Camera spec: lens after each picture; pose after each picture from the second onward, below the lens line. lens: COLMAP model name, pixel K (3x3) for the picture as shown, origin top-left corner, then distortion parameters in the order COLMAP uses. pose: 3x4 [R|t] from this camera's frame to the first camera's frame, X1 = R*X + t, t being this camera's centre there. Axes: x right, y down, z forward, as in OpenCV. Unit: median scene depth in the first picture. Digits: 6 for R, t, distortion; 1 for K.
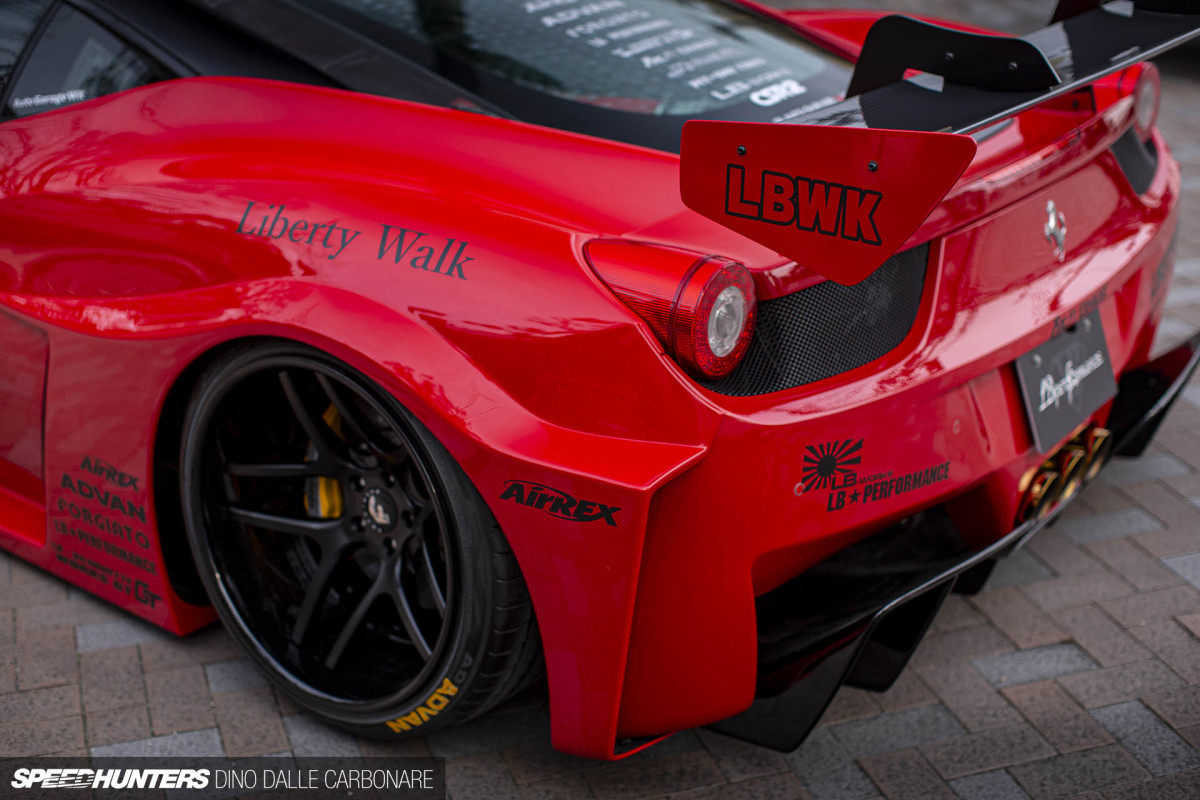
lens RADIAL K [[1749.5, 0, 600.0], [0, 1749.5, 400.0], [0, 0, 1]] dist [-0.303402, 1.367480]
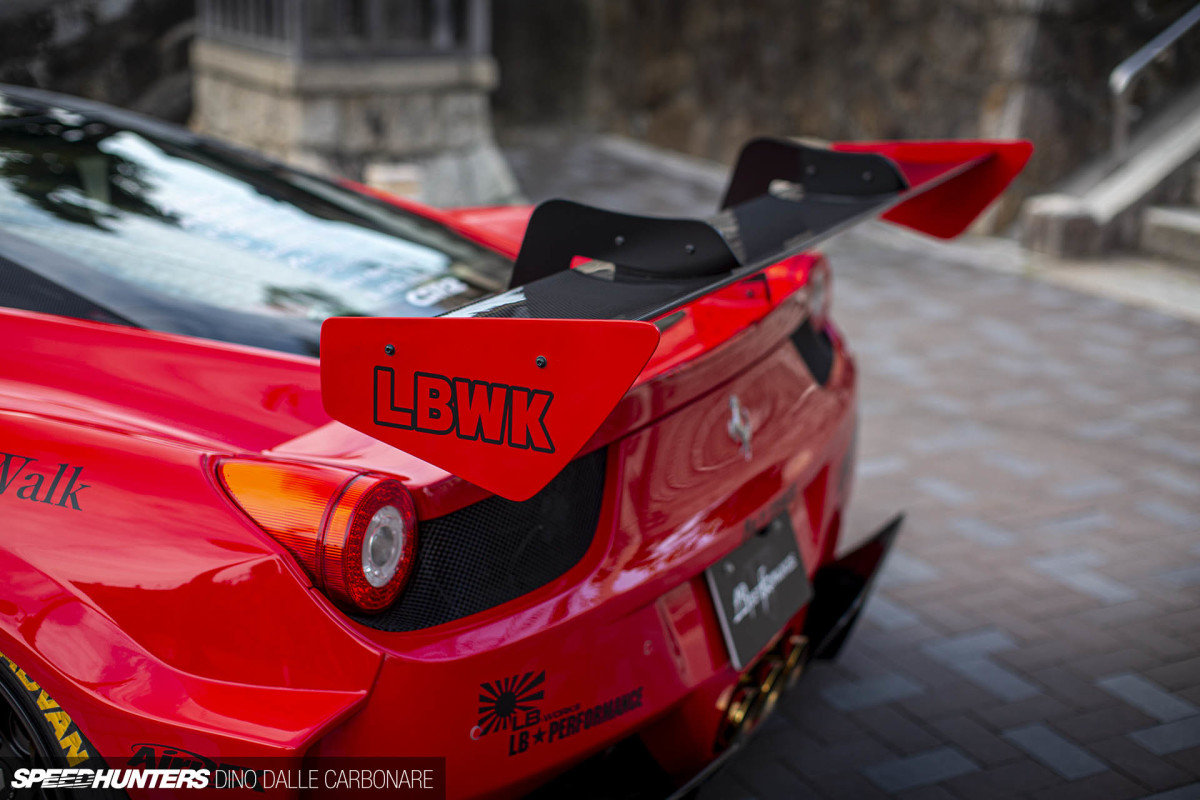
lens RADIAL K [[1749.5, 0, 600.0], [0, 1749.5, 400.0], [0, 0, 1]] dist [-0.303402, 1.367480]
pose [[0.981724, -0.033124, 0.187405, 0.017549], [0.055337, 0.991872, -0.114573, -0.011461], [-0.182087, 0.122849, 0.975578, 0.114835]]
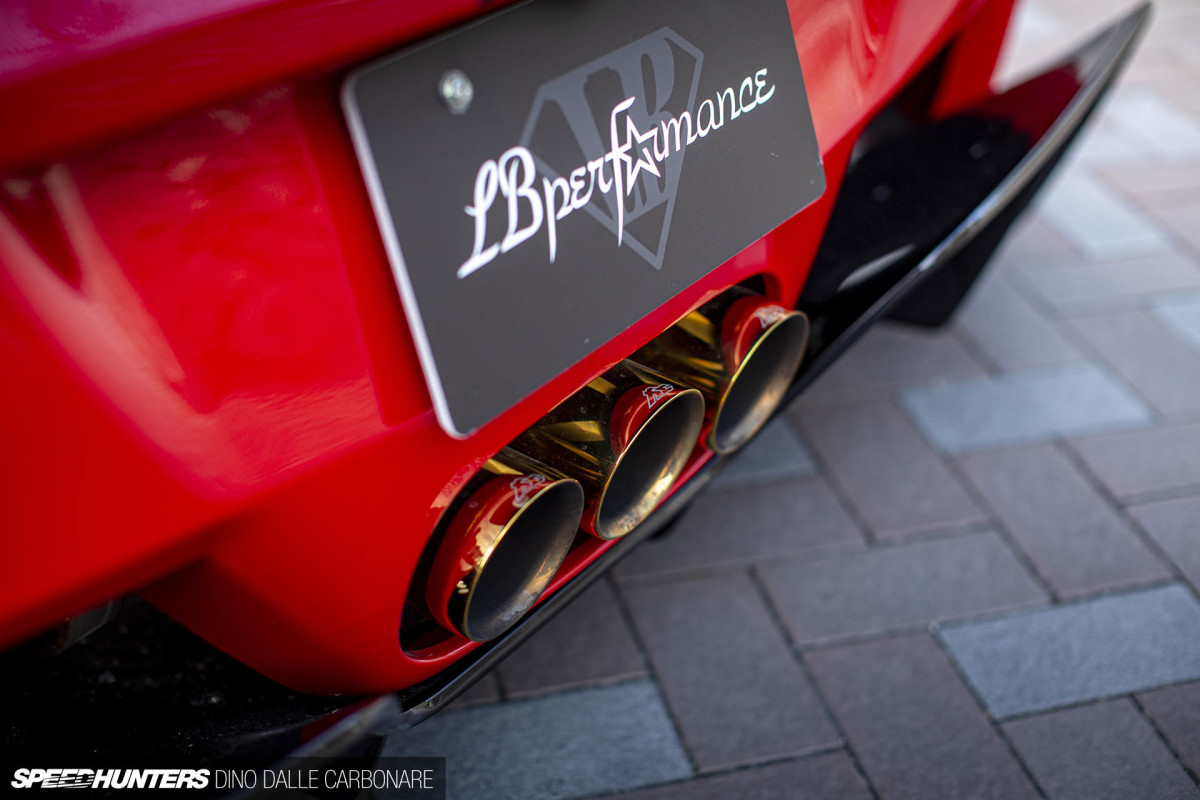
lens RADIAL K [[1749.5, 0, 600.0], [0, 1749.5, 400.0], [0, 0, 1]] dist [-0.303402, 1.367480]
pose [[0.999027, 0.038443, 0.021594, 0.343895], [-0.041650, 0.983511, 0.175987, -0.030325], [-0.014472, -0.176716, 0.984156, 0.914122]]
